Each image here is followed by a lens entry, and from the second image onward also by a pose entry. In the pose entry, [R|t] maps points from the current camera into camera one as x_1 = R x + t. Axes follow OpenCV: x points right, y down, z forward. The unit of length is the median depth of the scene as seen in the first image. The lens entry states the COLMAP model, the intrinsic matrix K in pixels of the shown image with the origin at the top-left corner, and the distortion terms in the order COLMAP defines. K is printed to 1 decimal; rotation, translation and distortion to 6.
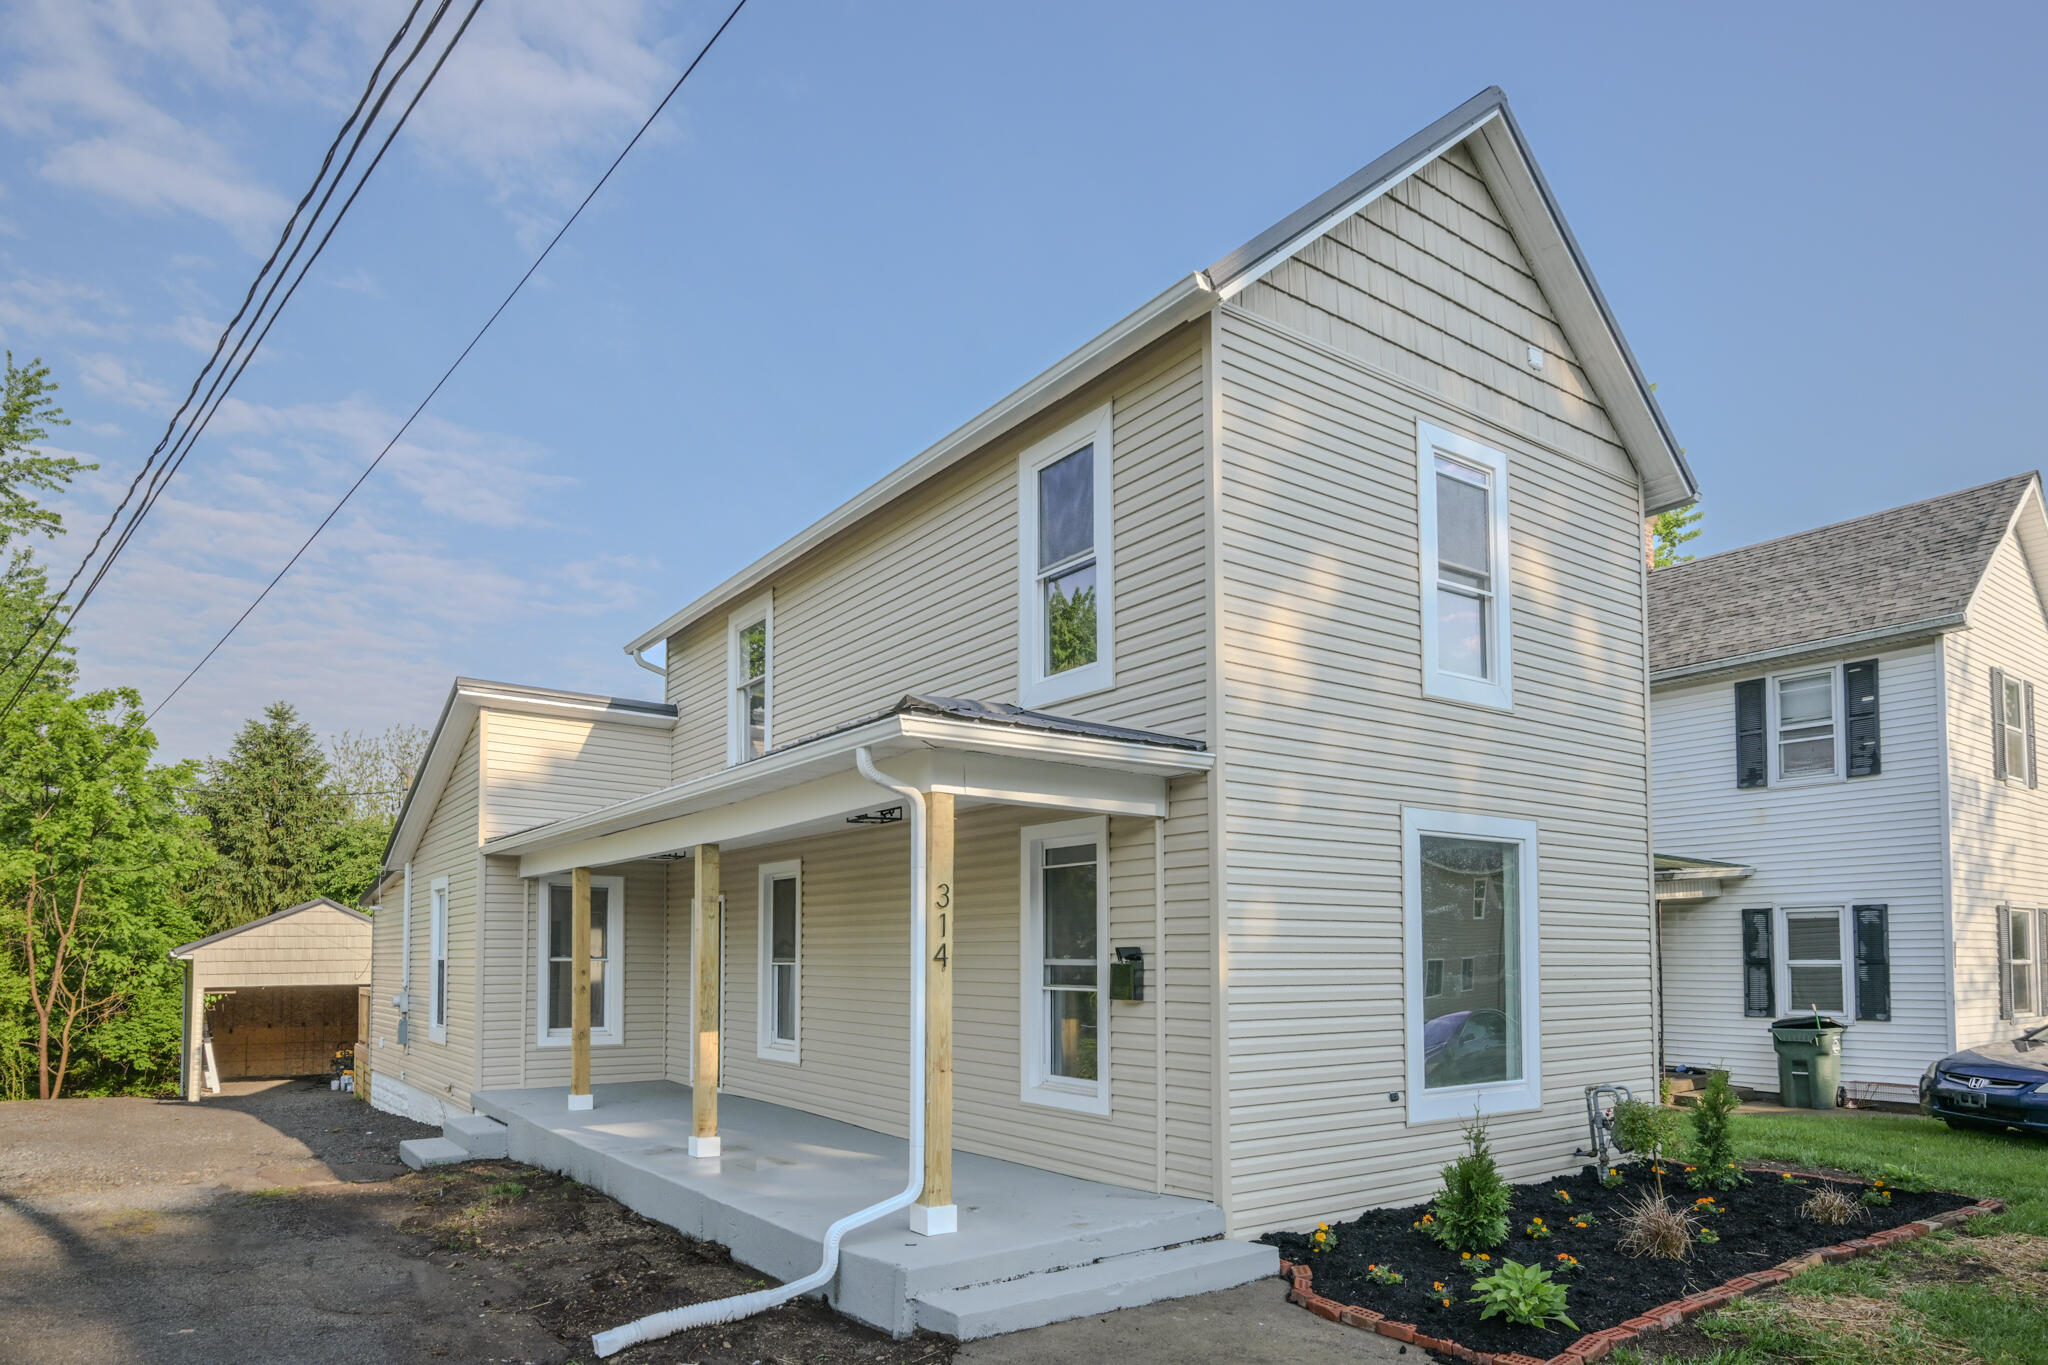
lens RADIAL K [[1176.8, 0, 957.3], [0, 1176.8, 826.8], [0, 0, 1]] dist [-0.009042, 0.001380]
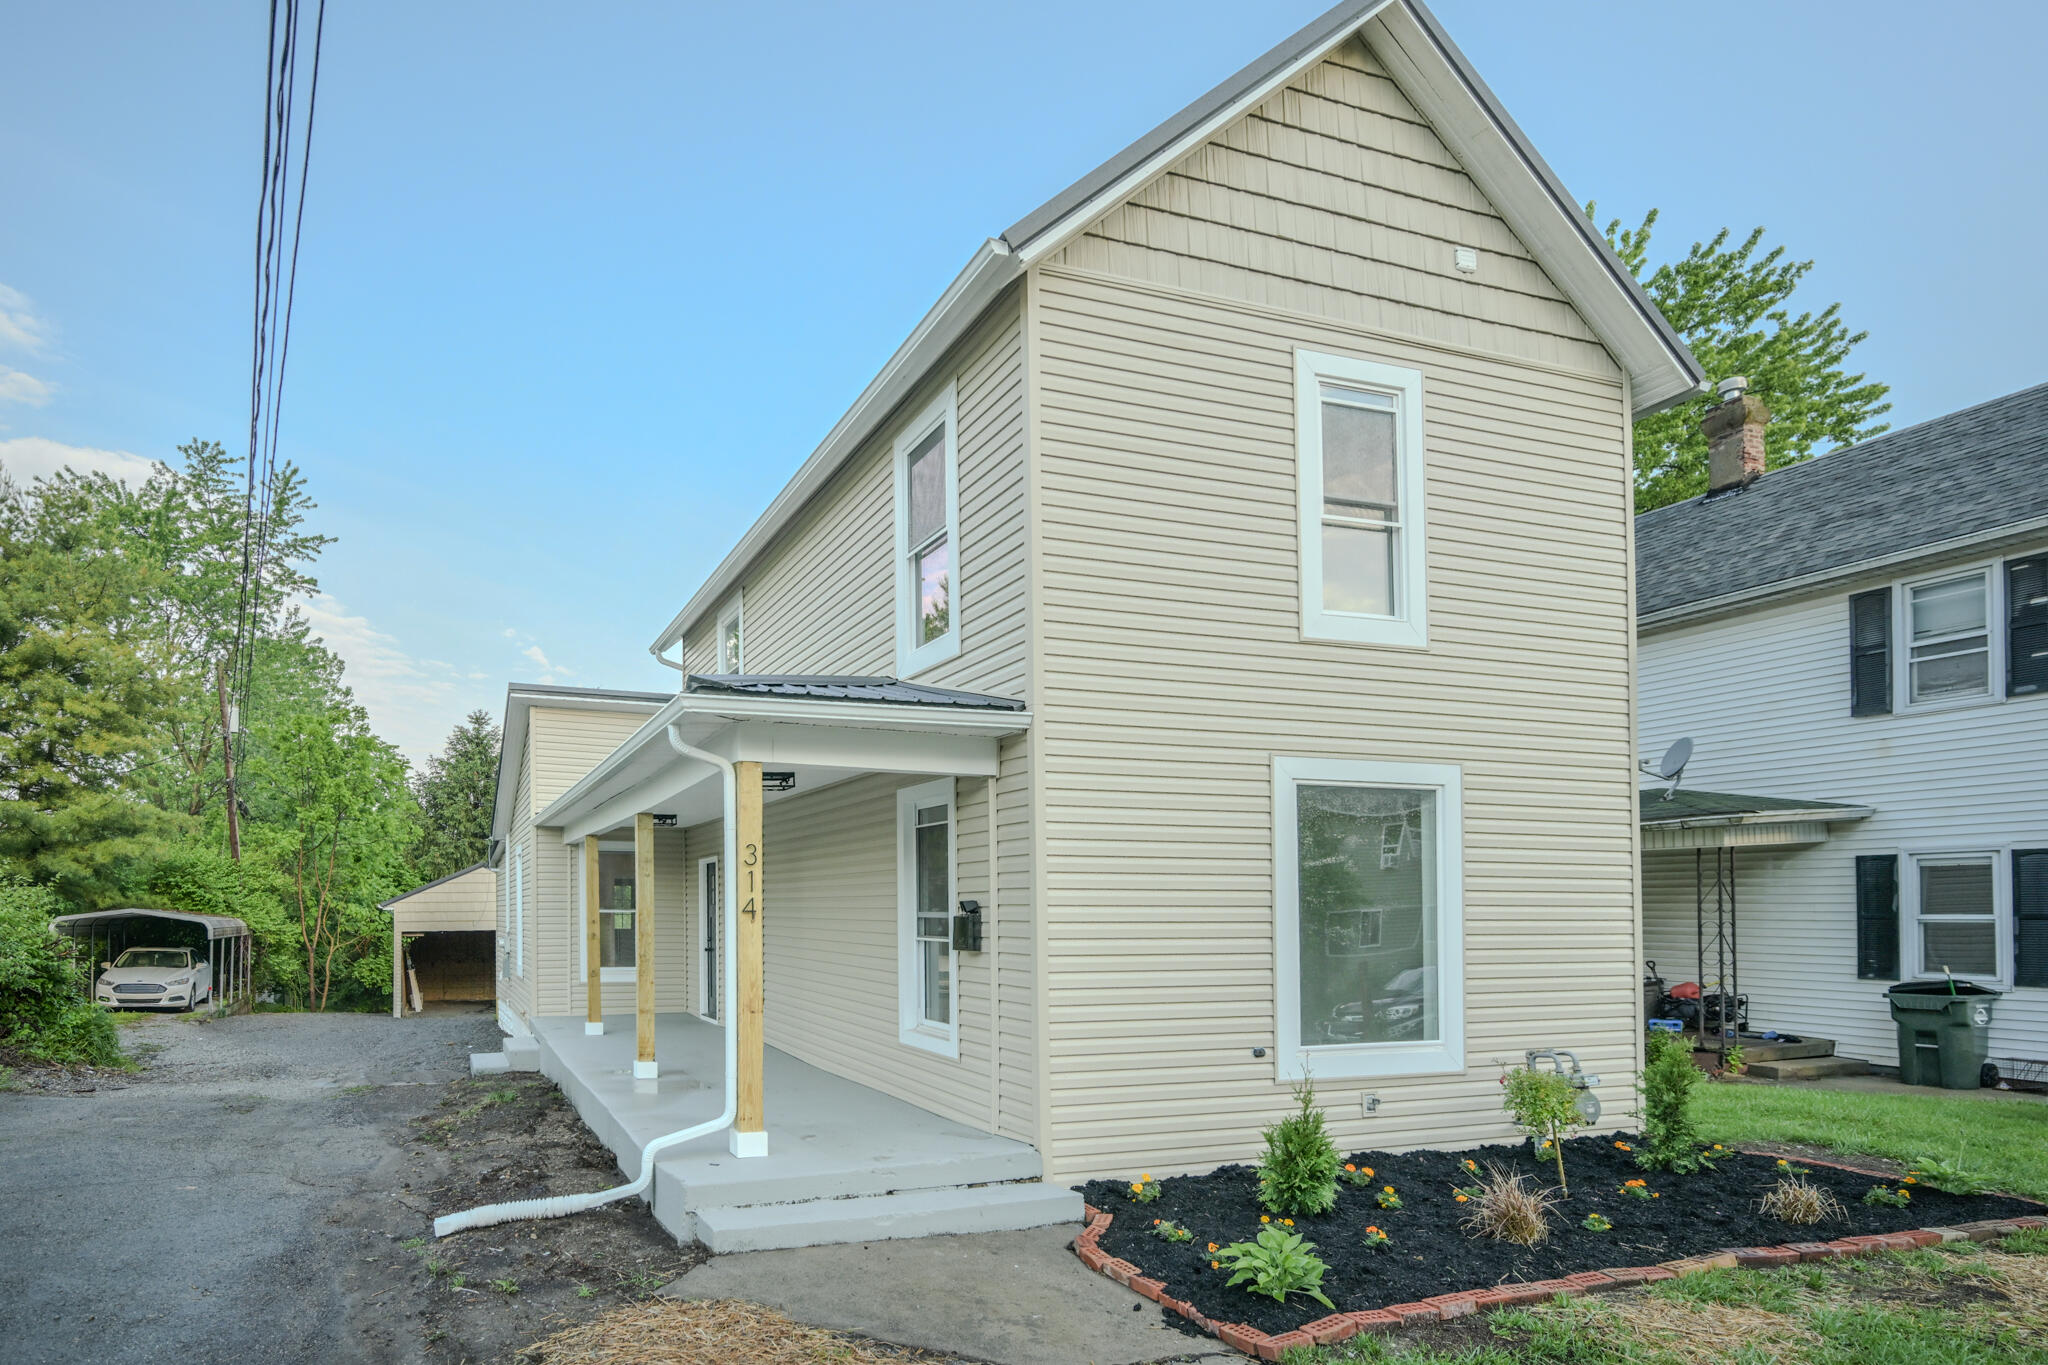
lens RADIAL K [[1030.6, 0, 763.5], [0, 1030.6, 829.5], [0, 0, 1]] dist [-0.004021, -0.000608]
pose [[0.954101, -0.021699, -0.298697, 0.225395], [0.031673, 0.999089, 0.028591, 0.005763], [0.297804, -0.036740, 0.953920, 0.060738]]
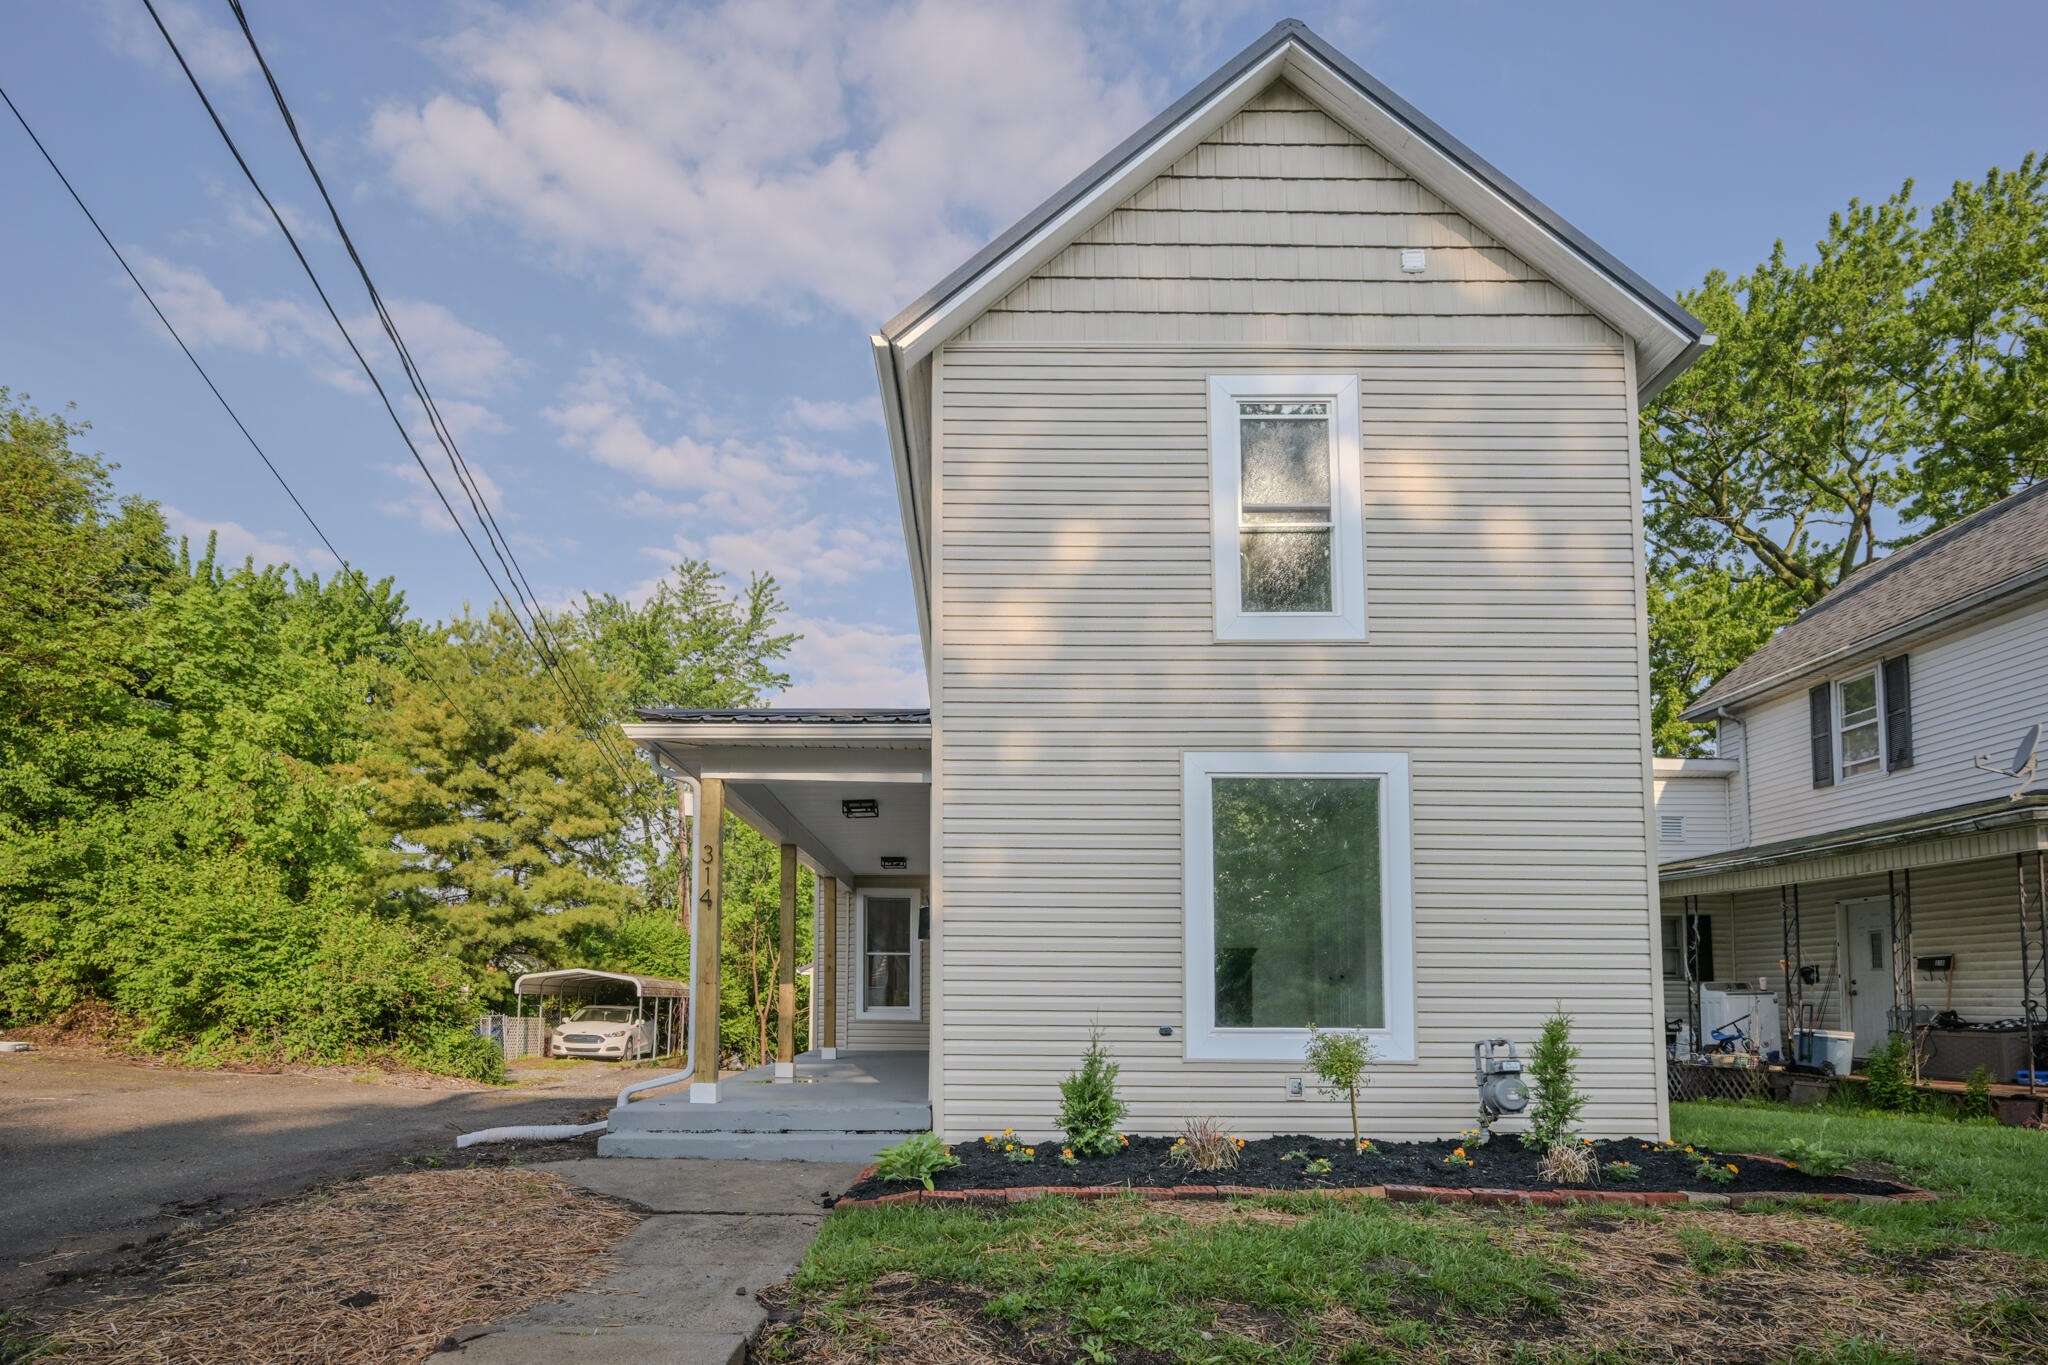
lens RADIAL K [[1082.7, 0, 976.8], [0, 1082.7, 842.5], [0, 0, 1]] dist [-0.005717, 0.000261]
pose [[0.826512, -0.072166, -0.558275, 0.738009], [0.053395, 0.997327, -0.049872, 0.097793], [0.560382, 0.011410, 0.828156, 0.111385]]
